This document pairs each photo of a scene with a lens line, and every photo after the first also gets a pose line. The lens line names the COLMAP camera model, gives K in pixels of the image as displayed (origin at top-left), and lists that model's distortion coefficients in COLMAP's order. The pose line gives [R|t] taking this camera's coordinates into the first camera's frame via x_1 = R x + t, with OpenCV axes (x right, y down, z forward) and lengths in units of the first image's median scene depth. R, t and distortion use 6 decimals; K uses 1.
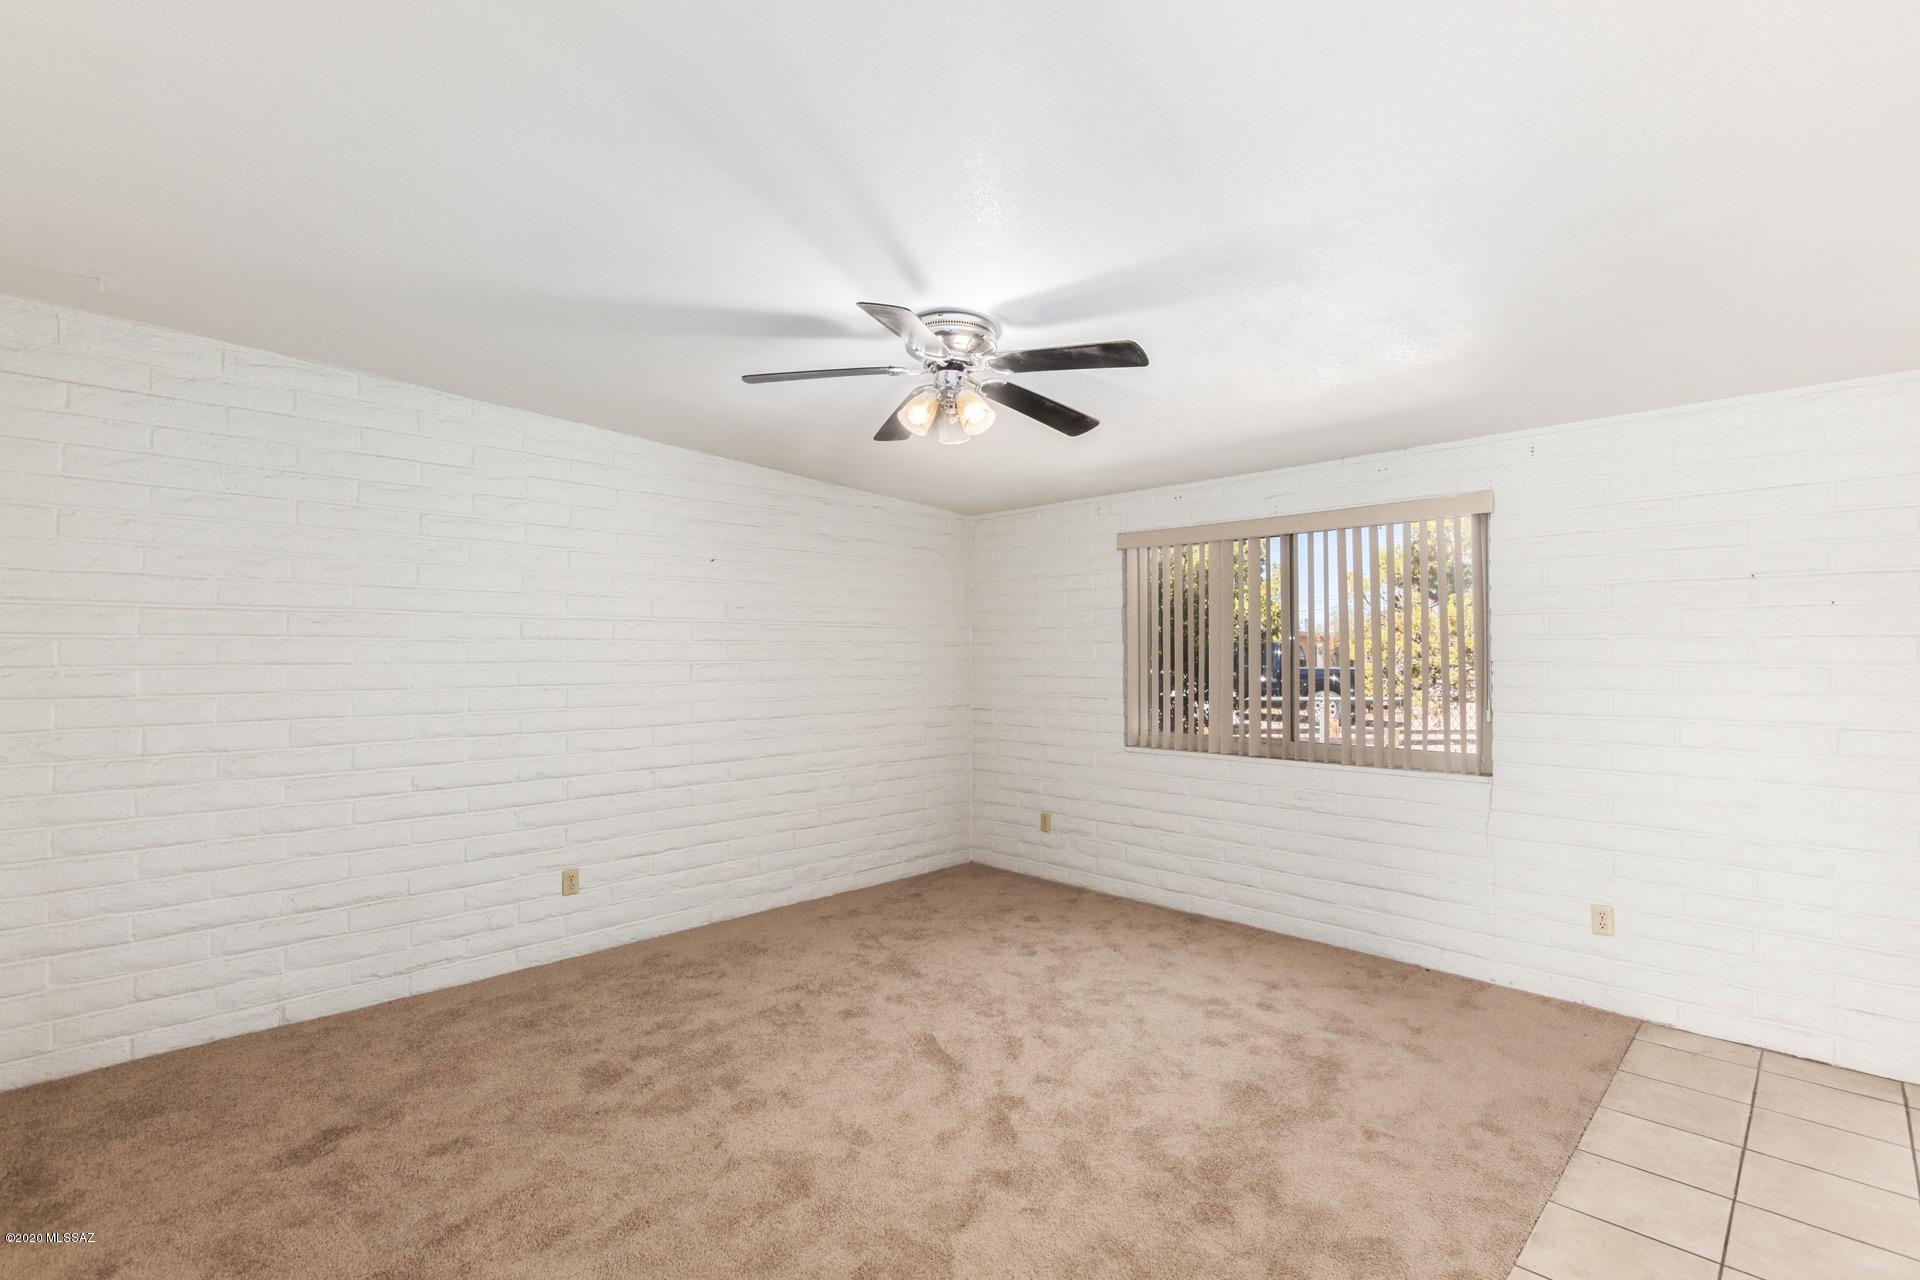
lens RADIAL K [[878.2, 0, 965.6], [0, 878.2, 648.3], [0, 0, 1]] dist [0.010971, -0.004370]
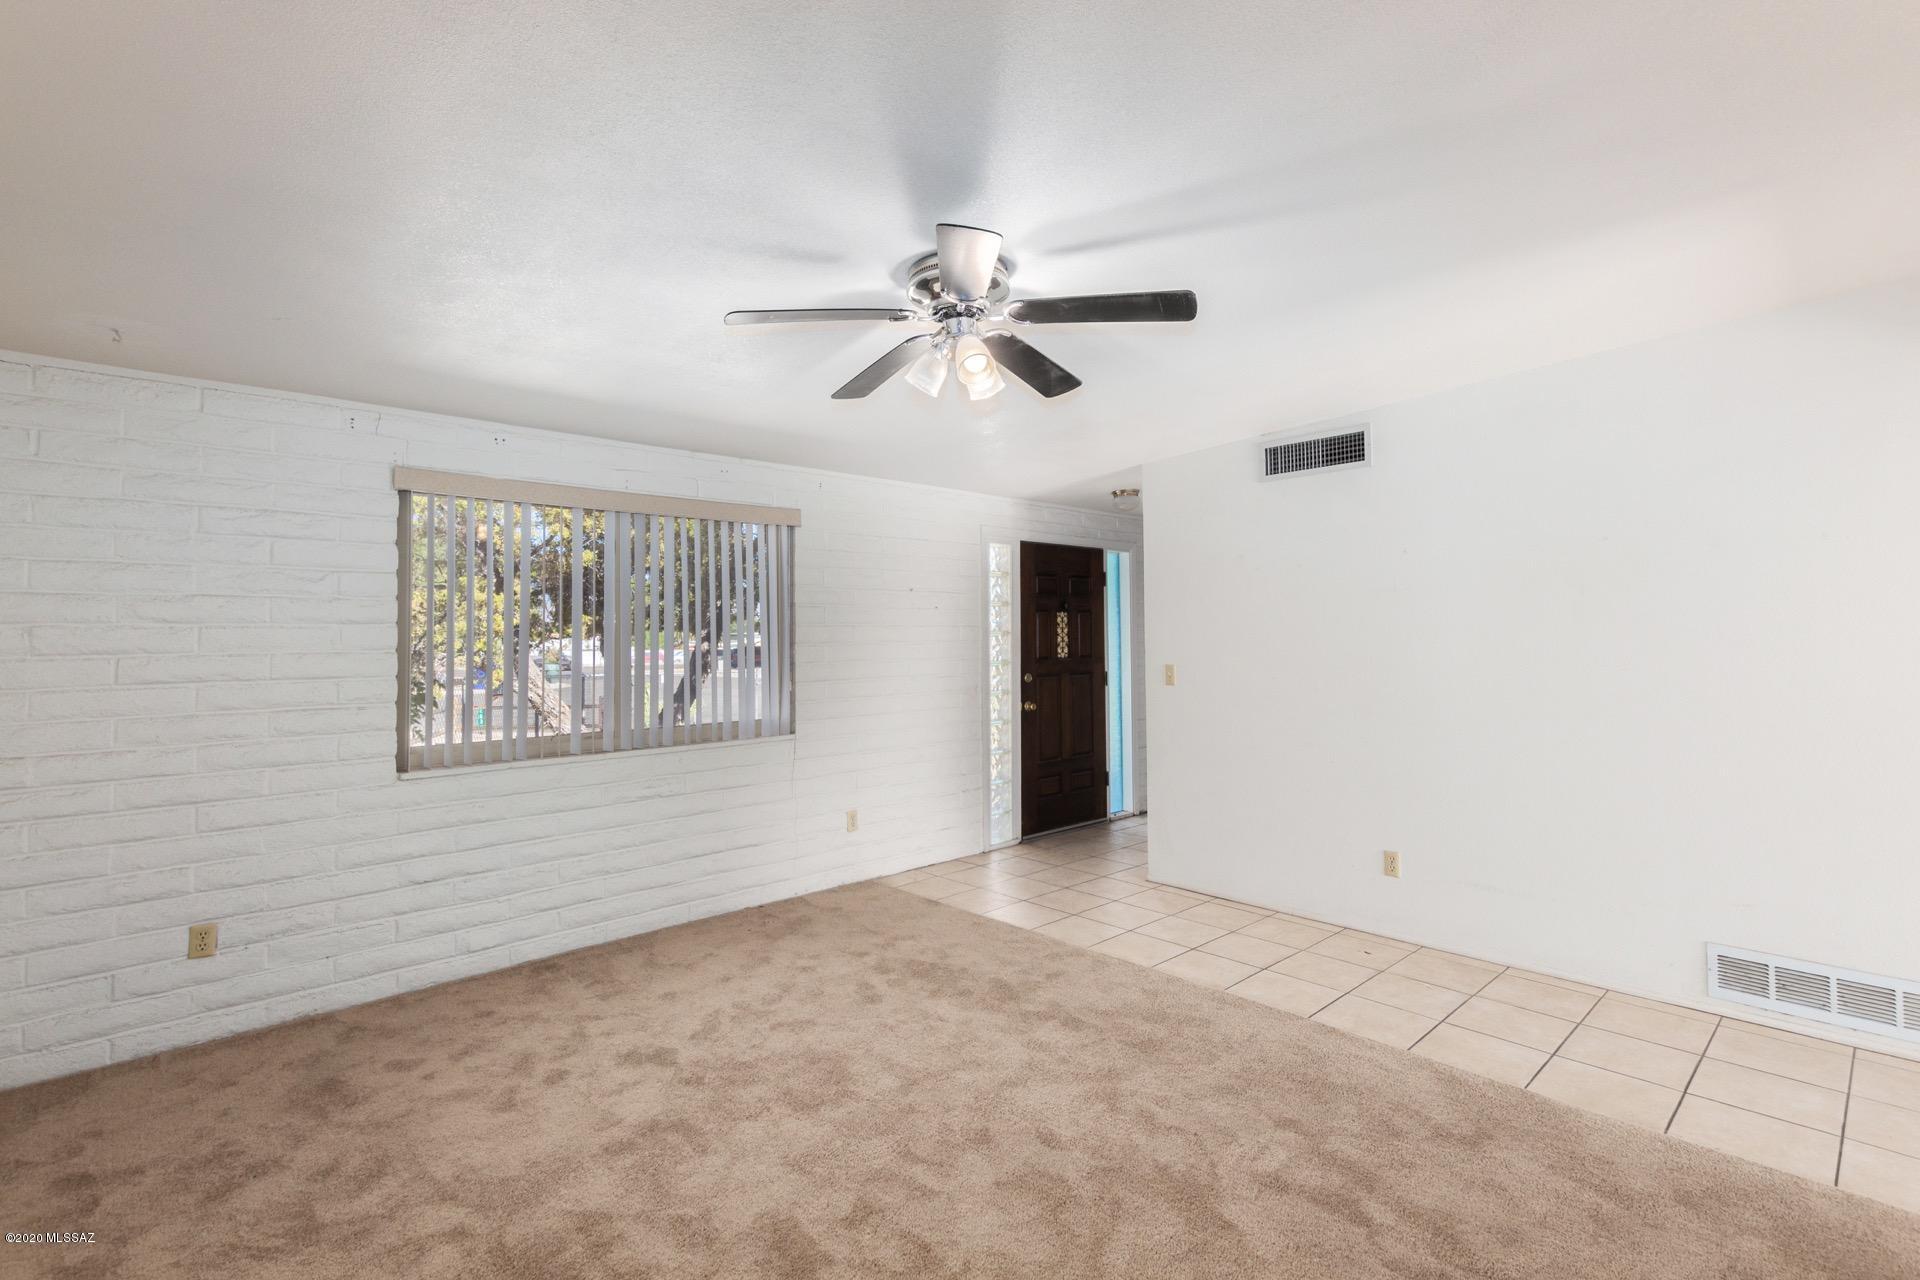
lens RADIAL K [[878.2, 0, 942.9], [0, 878.2, 613.9], [0, 0, 1]] dist [0.010971, -0.004370]
pose [[0.043342, 0.027561, 0.998680, -0.592971], [0.001127, 0.999617, -0.027635, 0.006409], [-0.999060, 0.002323, 0.043294, 0.645027]]
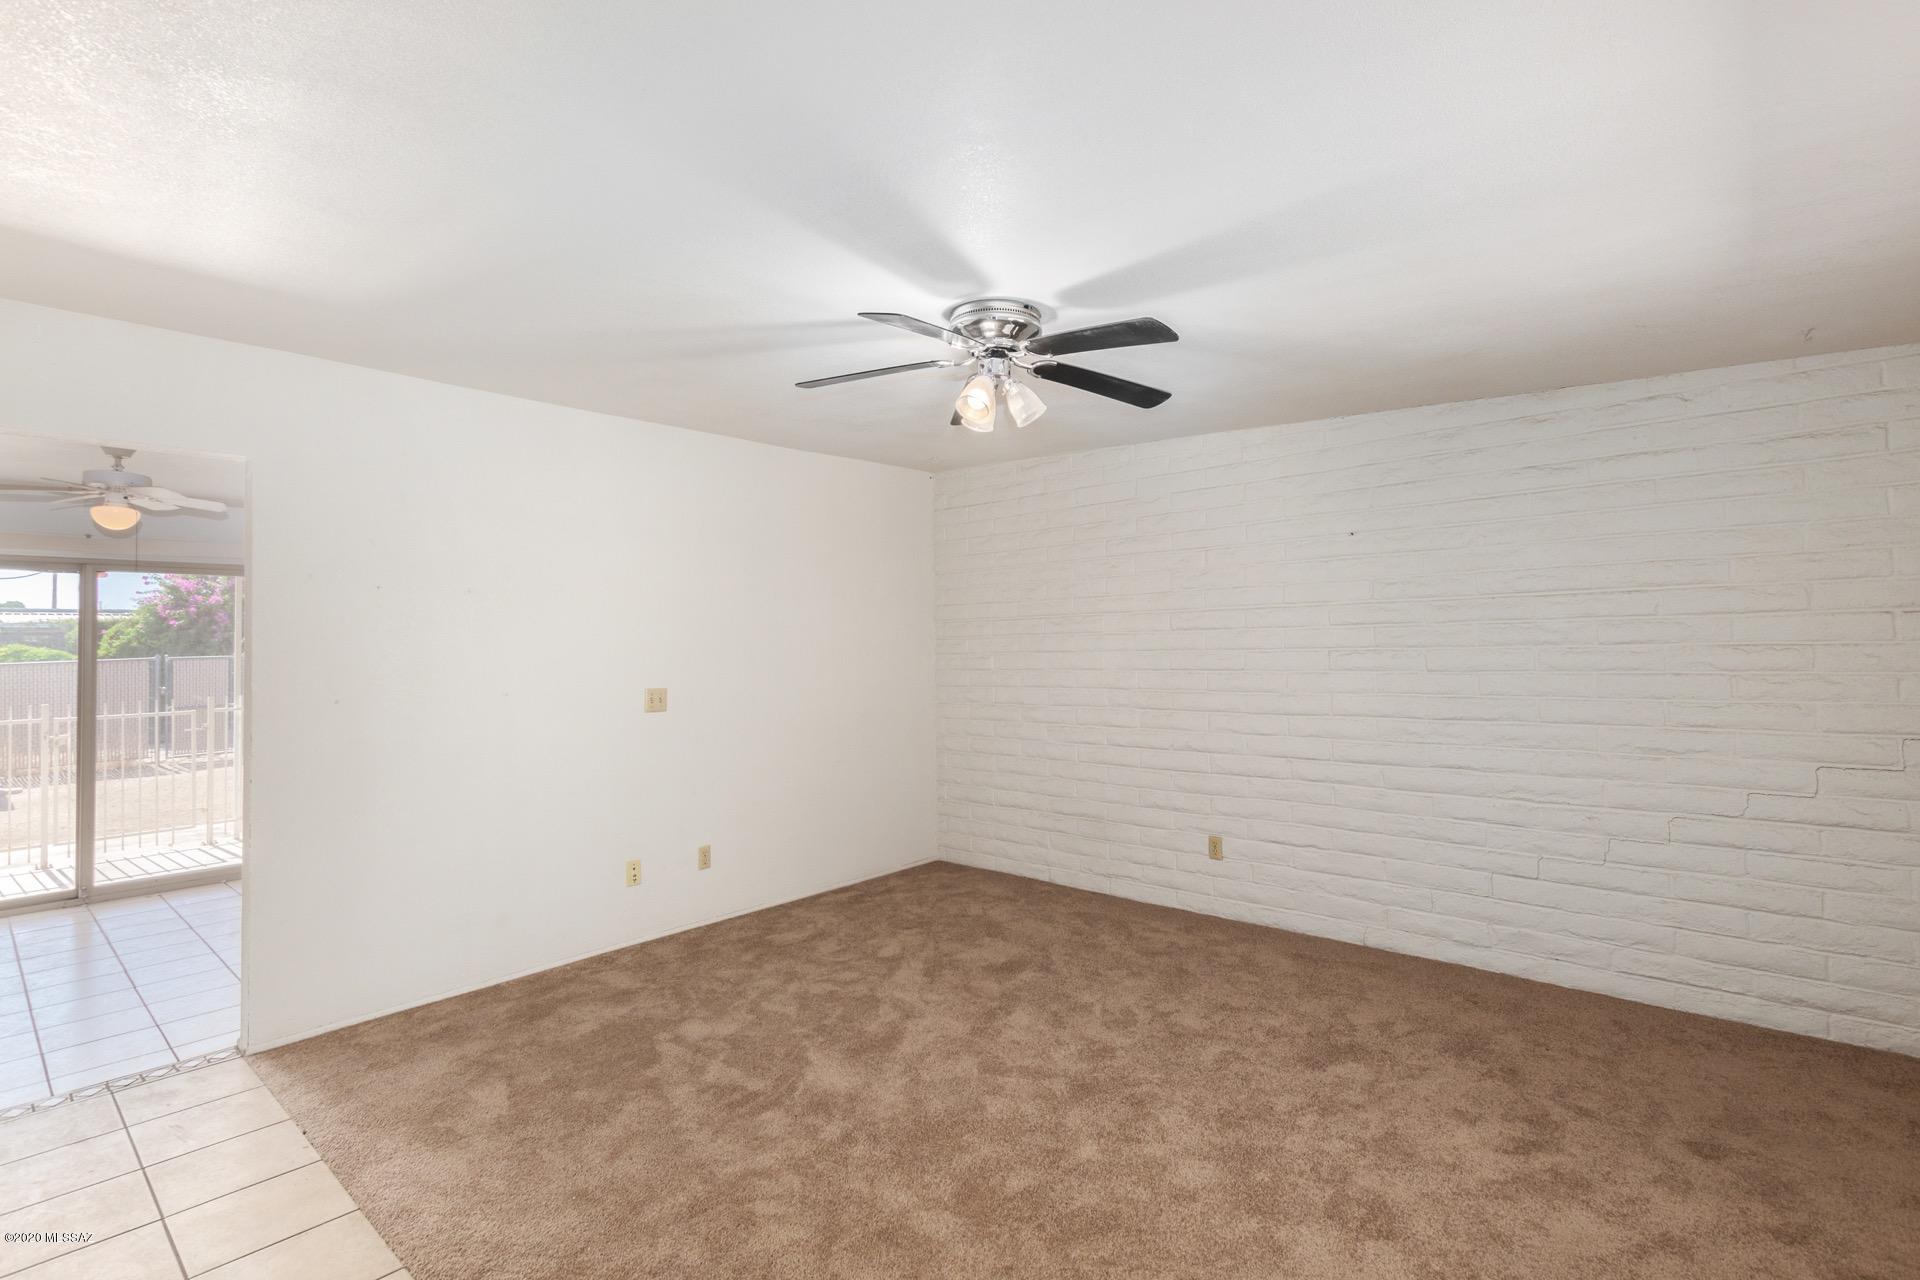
lens RADIAL K [[878.2, 0, 956.0], [0, 878.2, 629.1], [0, 0, 1]] dist [0.010971, -0.004370]
pose [[0.062040, -0.026214, -0.997729, 0.620795], [0.022702, 0.999433, -0.024847, 0.009661], [0.997815, -0.021109, 0.062600, 0.589621]]
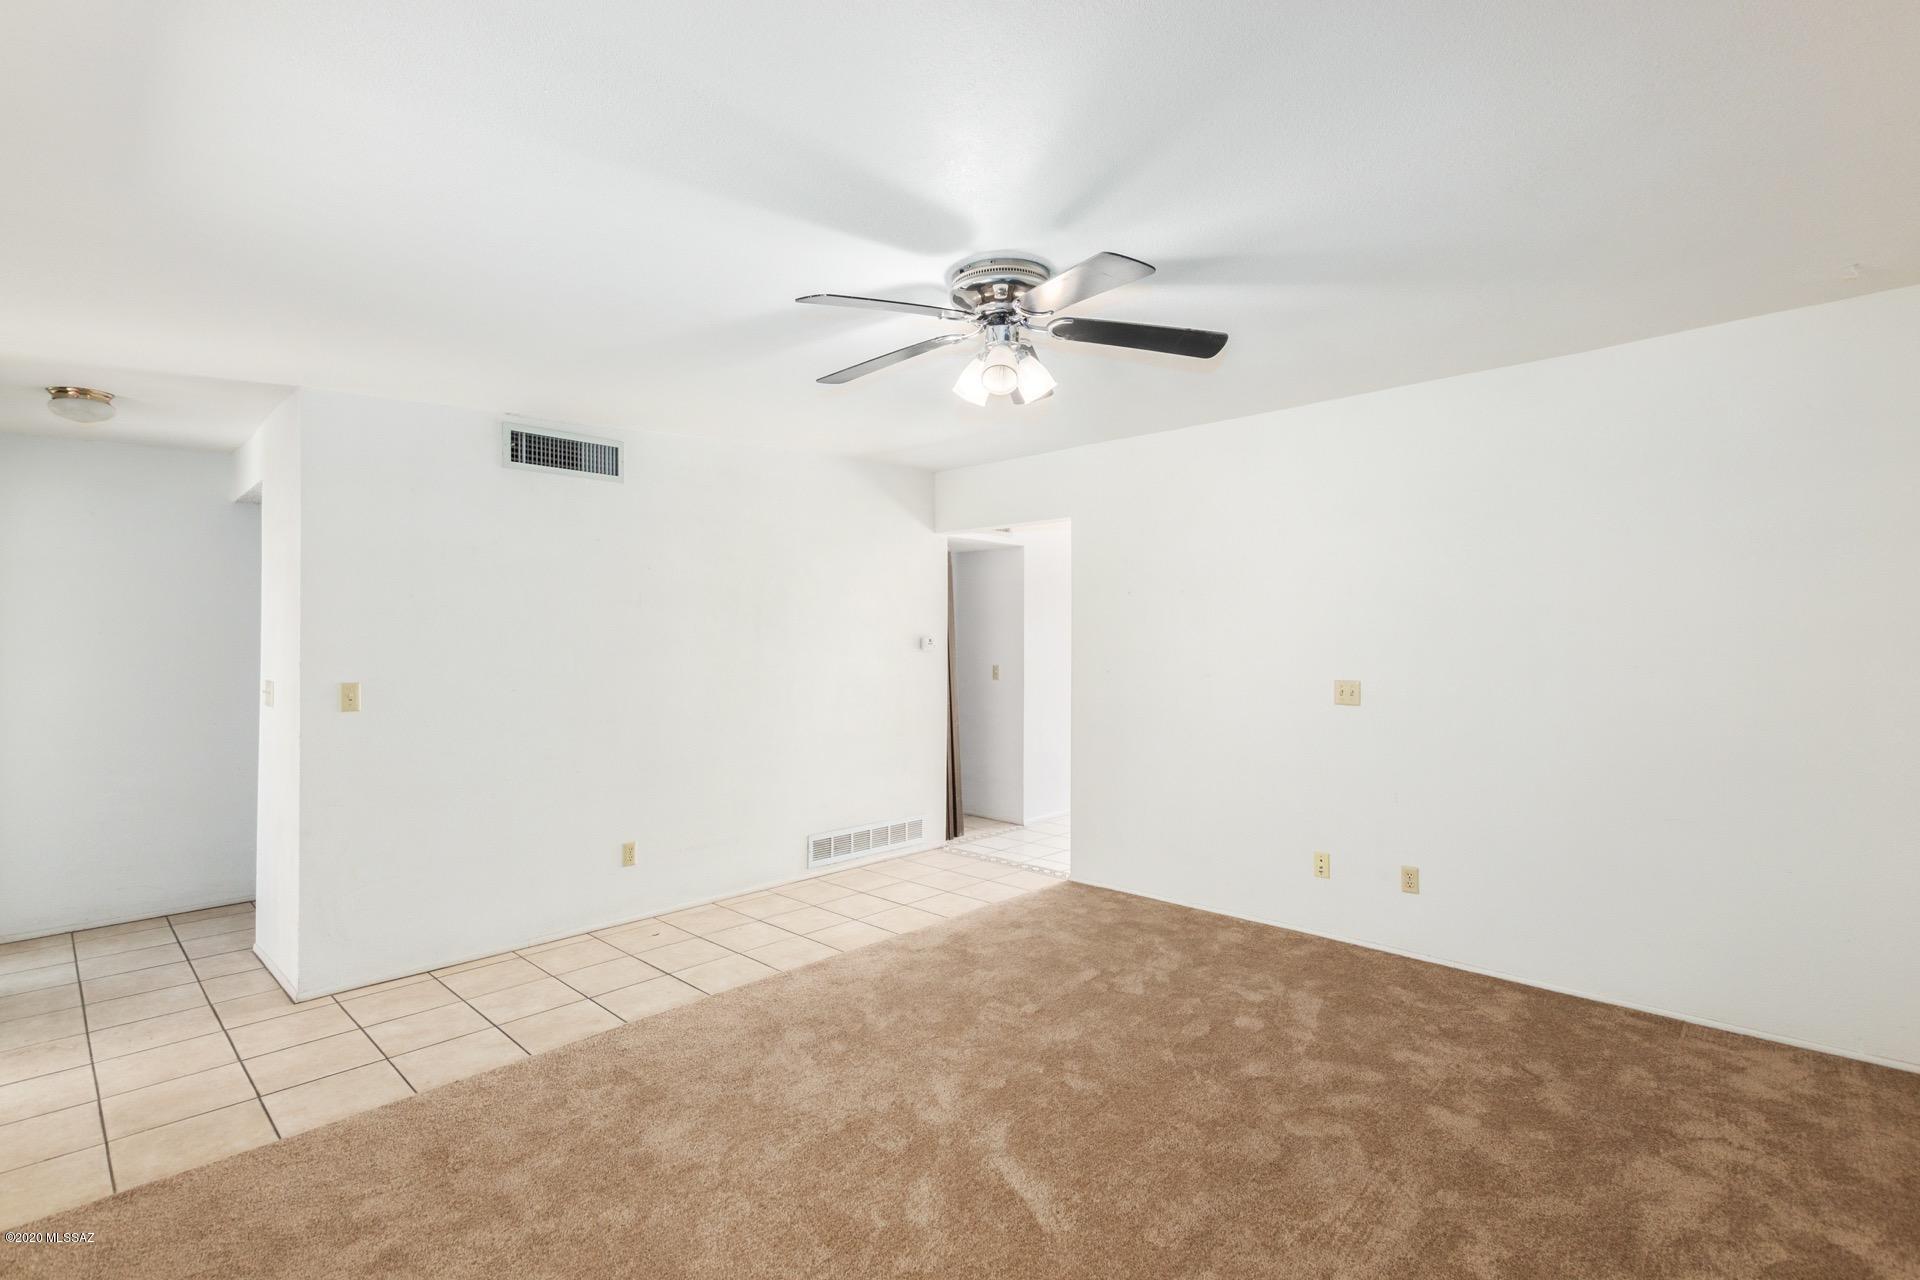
lens RADIAL K [[878.2, 0, 957.2], [0, 878.2, 644.3], [0, 0, 1]] dist [0.010971, -0.004370]
pose [[-0.999487, 0.000527, -0.032028, 0.038323], [0.000774, 0.999970, -0.007727, 0.012775], [0.032023, -0.007748, -0.999457, 1.250313]]
